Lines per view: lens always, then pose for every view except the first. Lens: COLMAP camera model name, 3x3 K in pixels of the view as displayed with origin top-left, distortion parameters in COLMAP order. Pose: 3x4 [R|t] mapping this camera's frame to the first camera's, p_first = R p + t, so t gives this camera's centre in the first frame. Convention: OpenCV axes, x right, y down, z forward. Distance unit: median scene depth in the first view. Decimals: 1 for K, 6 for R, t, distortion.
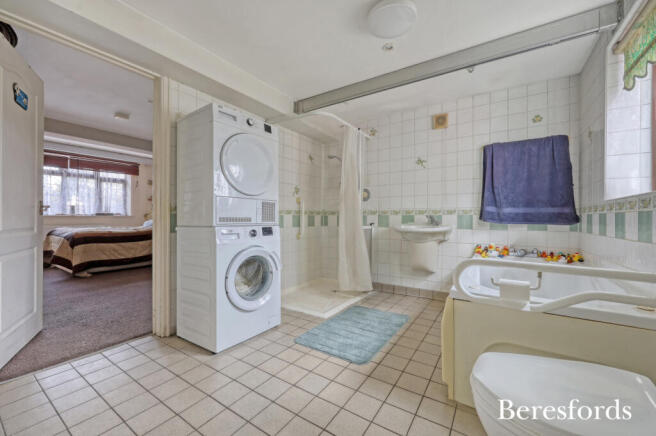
lens RADIAL K [[262.9, 0, 328.3], [0, 262.9, 216.8], [0, 0, 1]] dist [-0.001239, -0.000027]
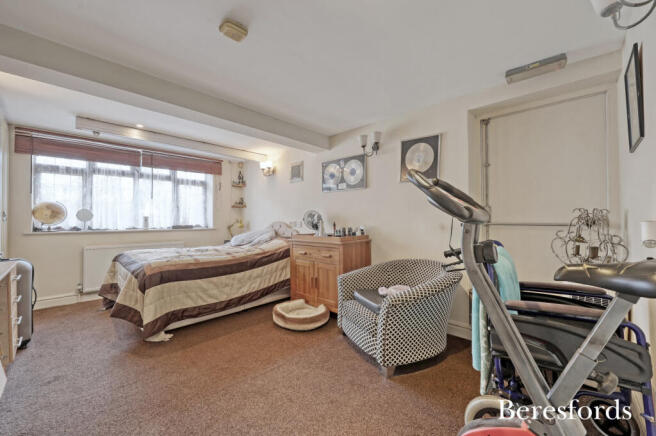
lens RADIAL K [[262.9, 0, 327.5], [0, 262.9, 219.2], [0, 0, 1]] dist [-0.001239, -0.000027]
pose [[0.984351, -0.006454, -0.176099, -0.323122], [0.005724, 0.999973, -0.004654, -0.027378], [0.176124, 0.003573, 0.984362, 0.344088]]
